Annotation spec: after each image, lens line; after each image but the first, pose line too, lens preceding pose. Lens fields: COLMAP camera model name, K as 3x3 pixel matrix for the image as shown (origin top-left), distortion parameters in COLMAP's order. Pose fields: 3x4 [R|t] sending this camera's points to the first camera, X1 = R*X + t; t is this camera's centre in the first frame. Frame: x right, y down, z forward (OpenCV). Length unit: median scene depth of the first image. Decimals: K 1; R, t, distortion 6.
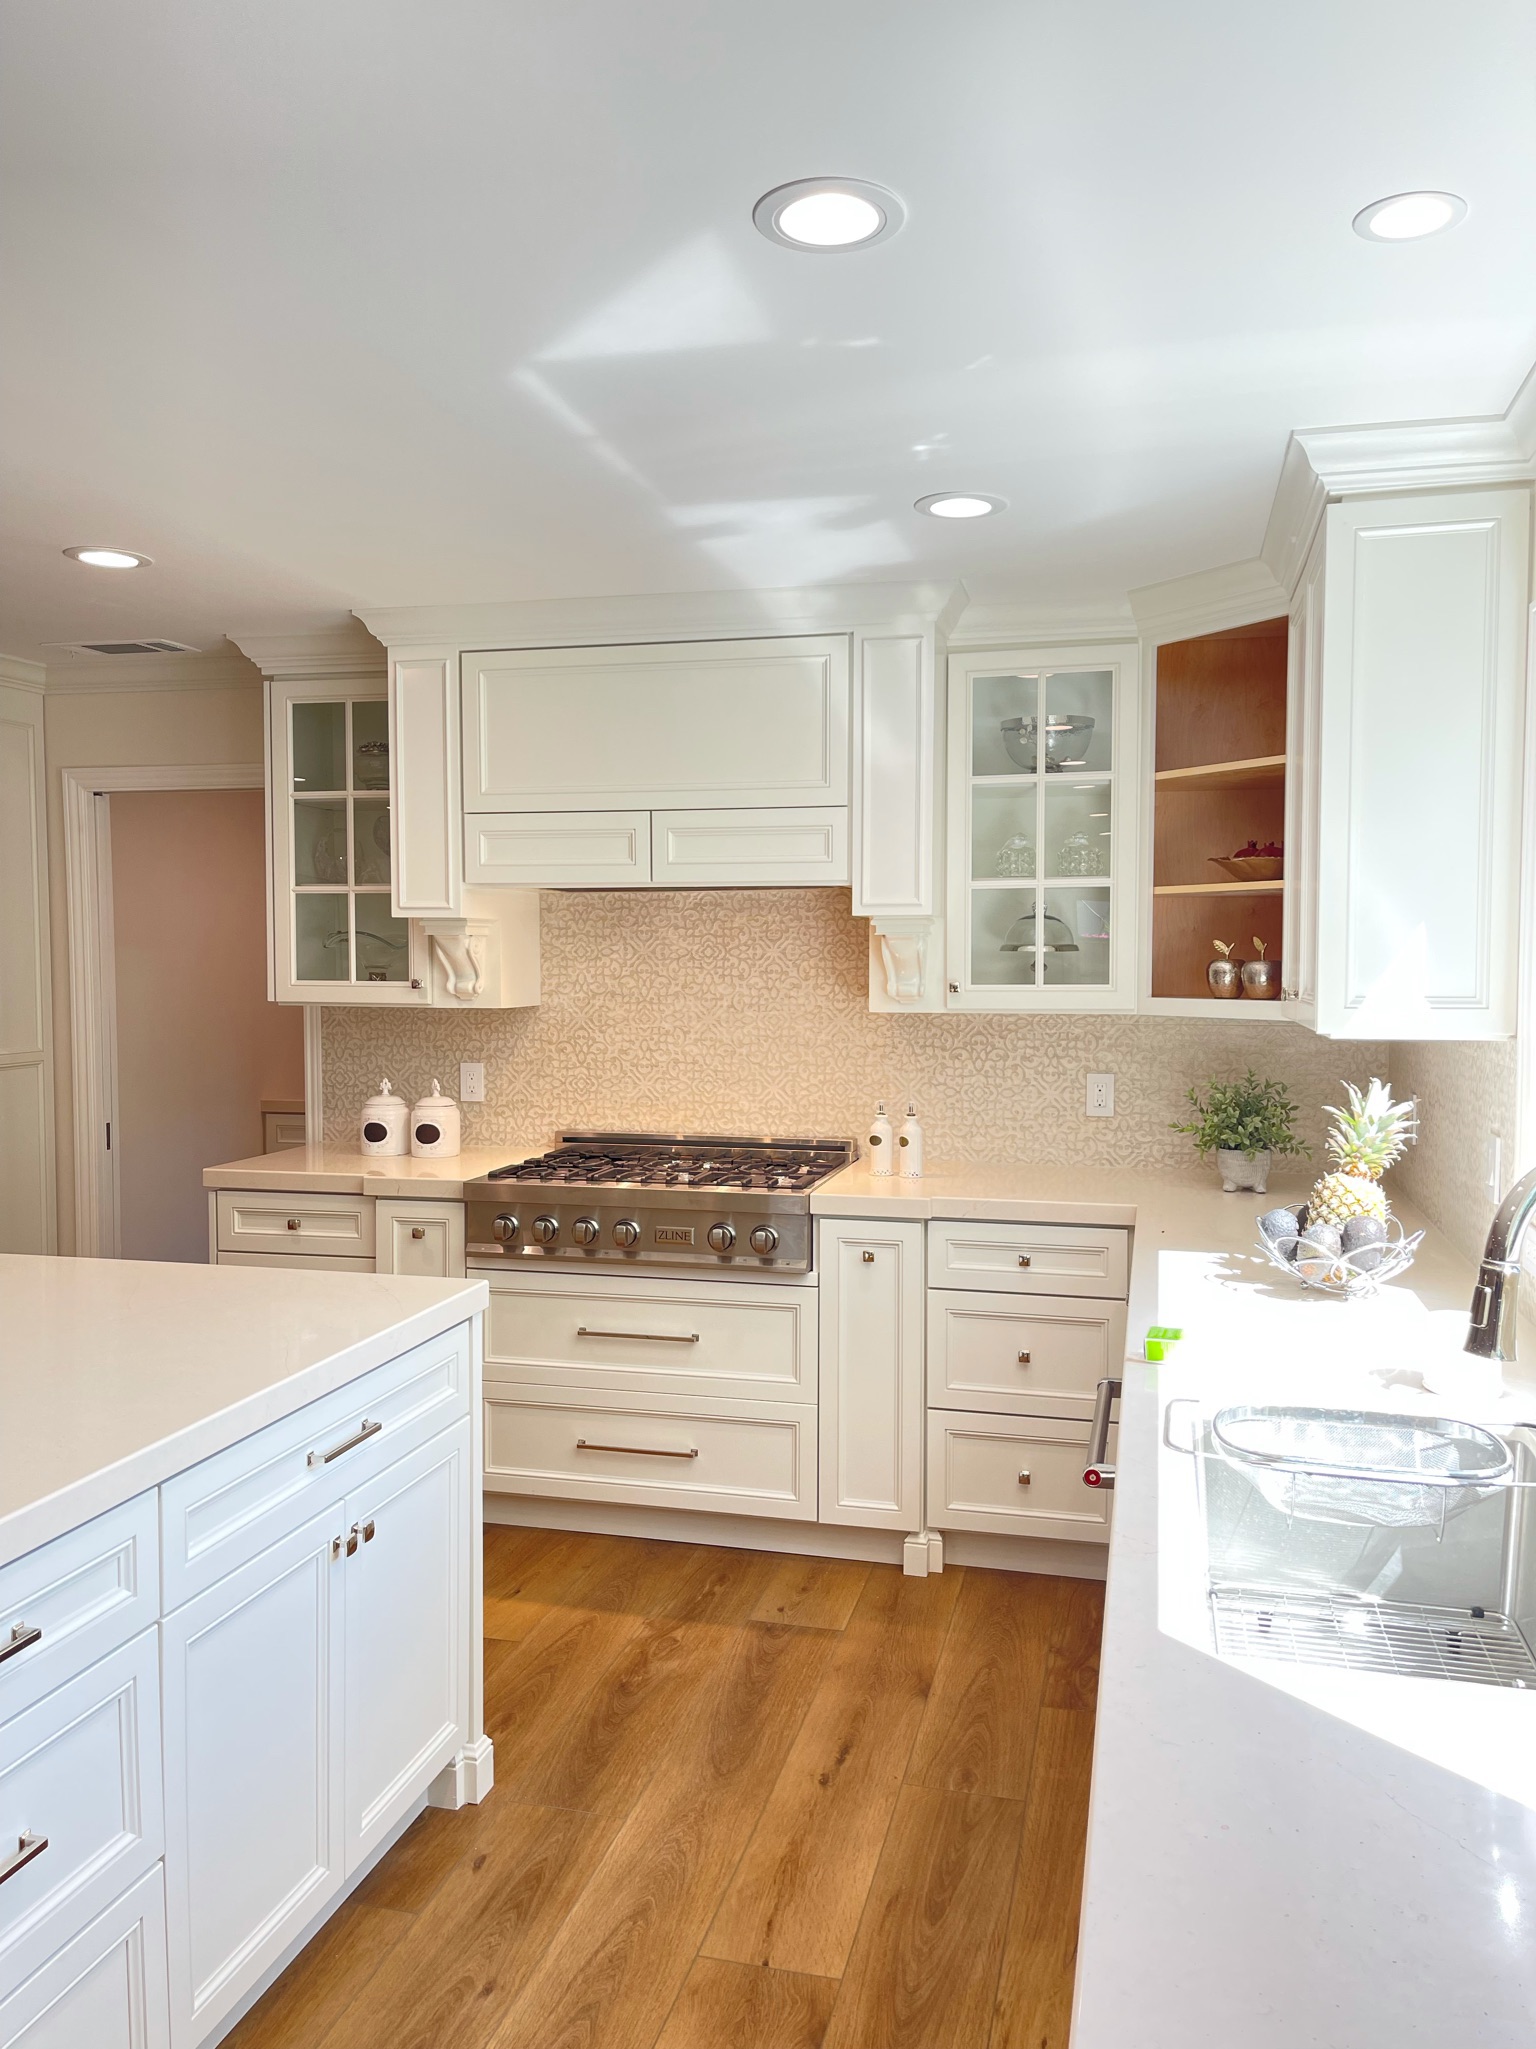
lens RADIAL K [[1536.3, 0, 776.3], [0, 1536.3, 1012.6], [0, 0, 1]] dist [0.097103, -0.137847]
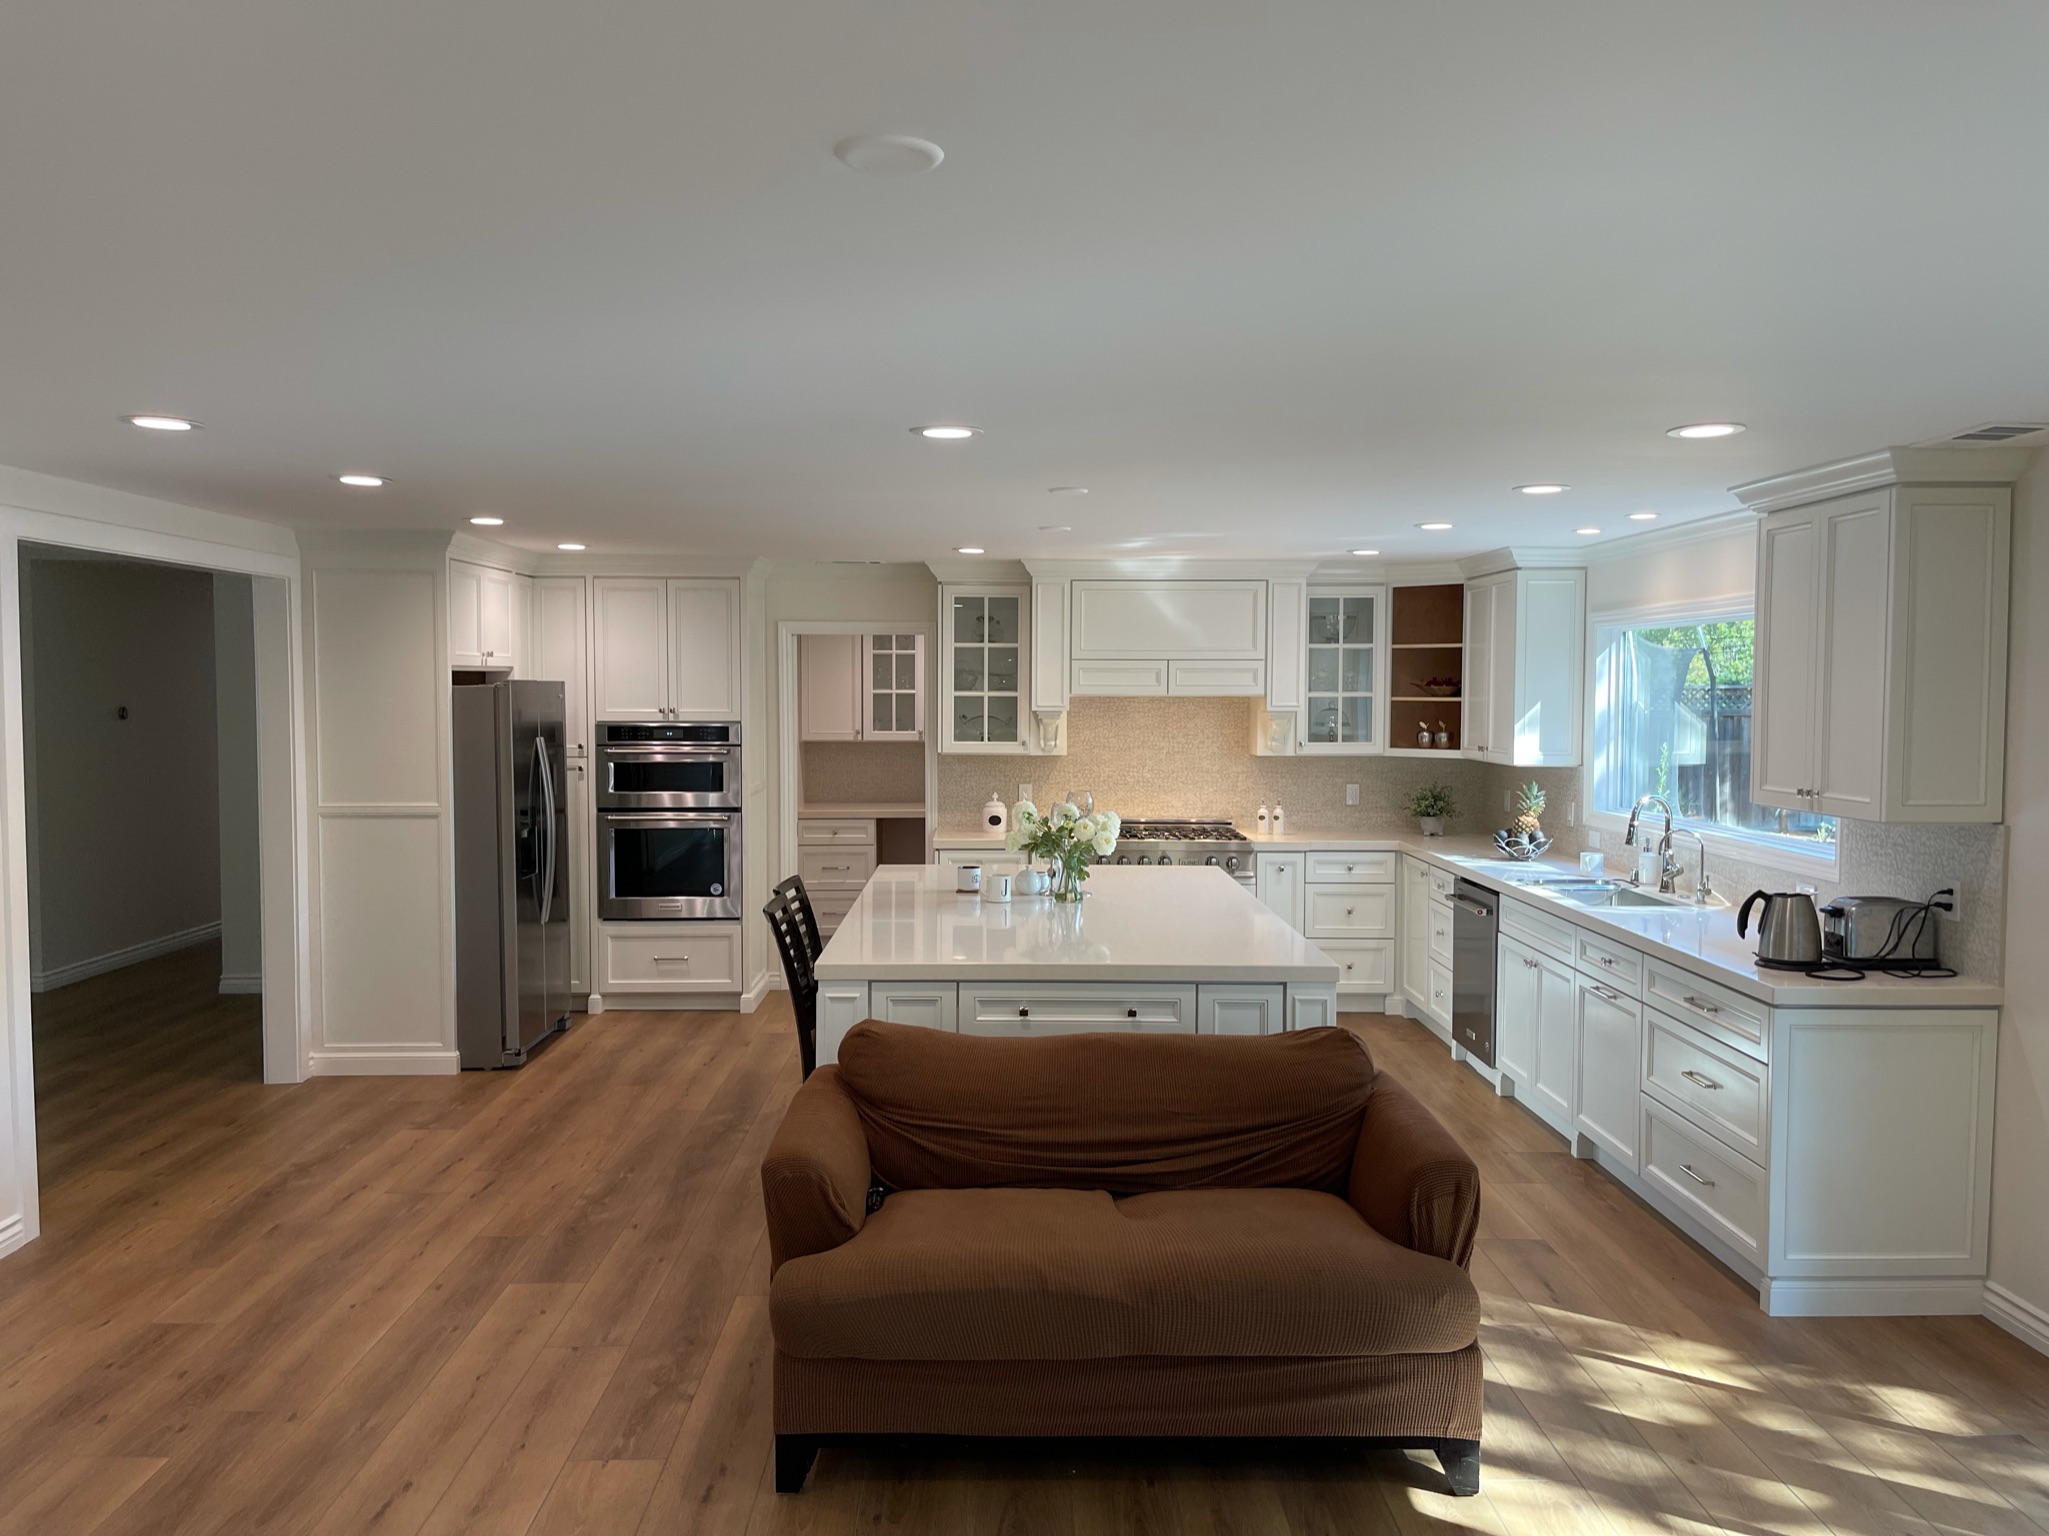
lens RADIAL K [[1536.3, 0, 1024.5], [0, 1536.3, 768.0], [0, 0, 1]] dist [0.097103, -0.137847]
pose [[0.966377, -0.013057, 0.256799, -0.739022], [0.007879, 0.999745, 0.021179, -0.028806], [-0.257010, -0.018443, 0.966233, -0.877514]]
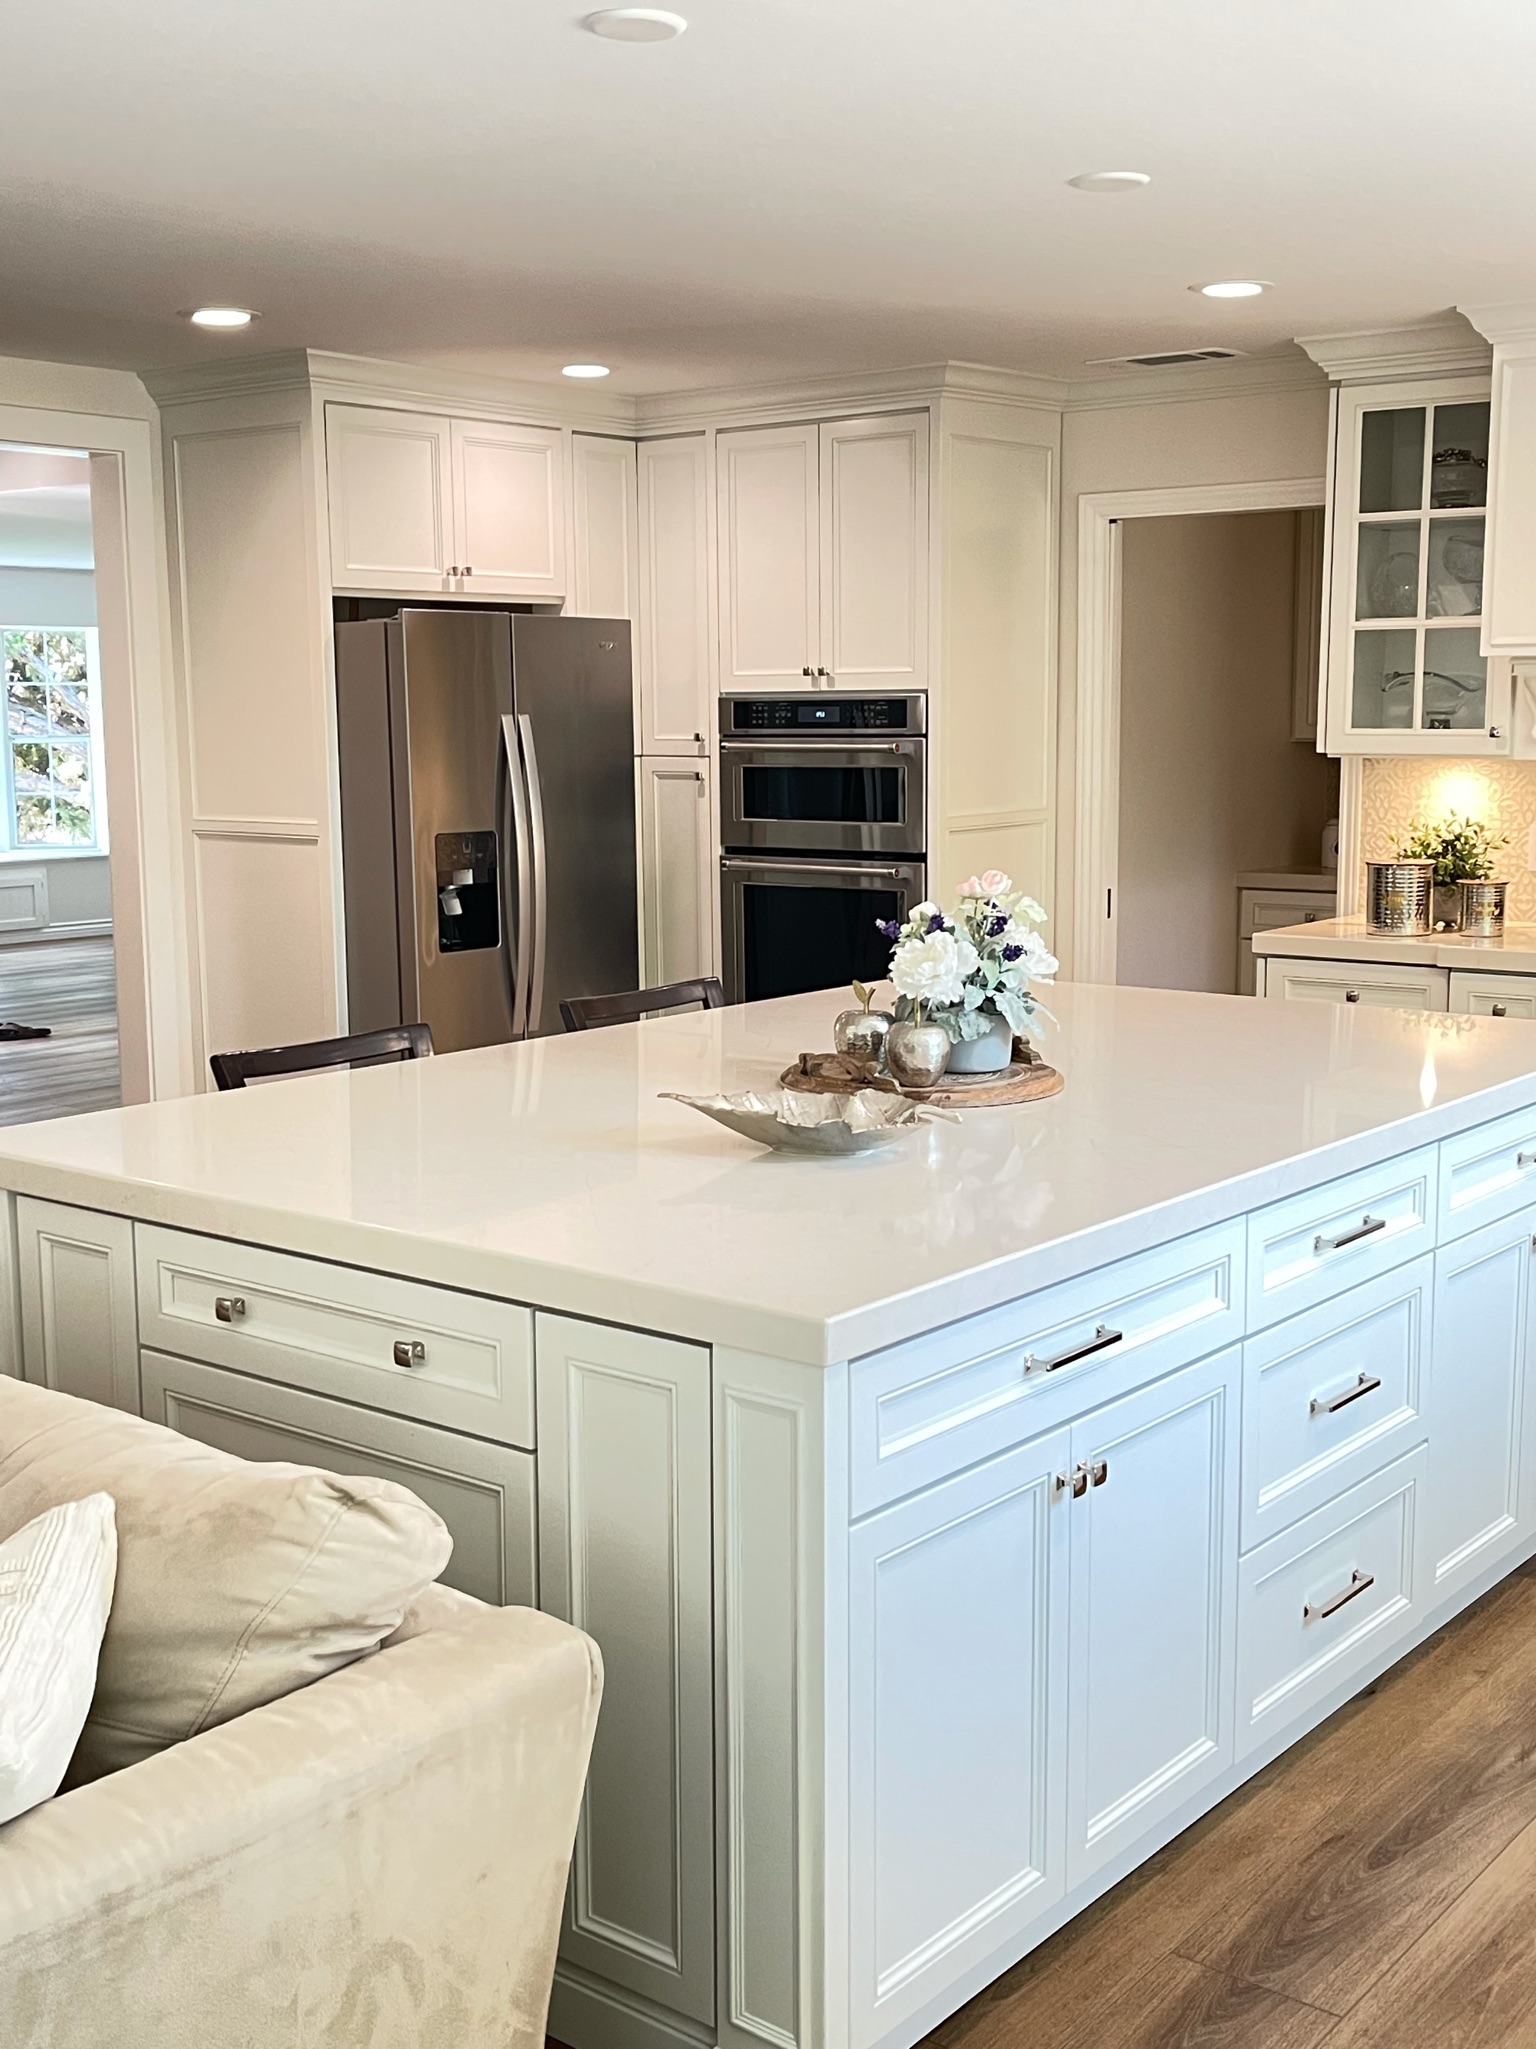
lens RADIAL K [[2302.9, 0, 761.8], [0, 2302.9, 1046.9], [0, 0, 1]] dist [0.148045, -0.387447]
pose [[0.907923, 0.053961, -0.415650, -0.052845], [-0.005865, 0.993217, 0.116132, 0.007683], [0.419097, -0.103001, 0.902080, -0.384854]]
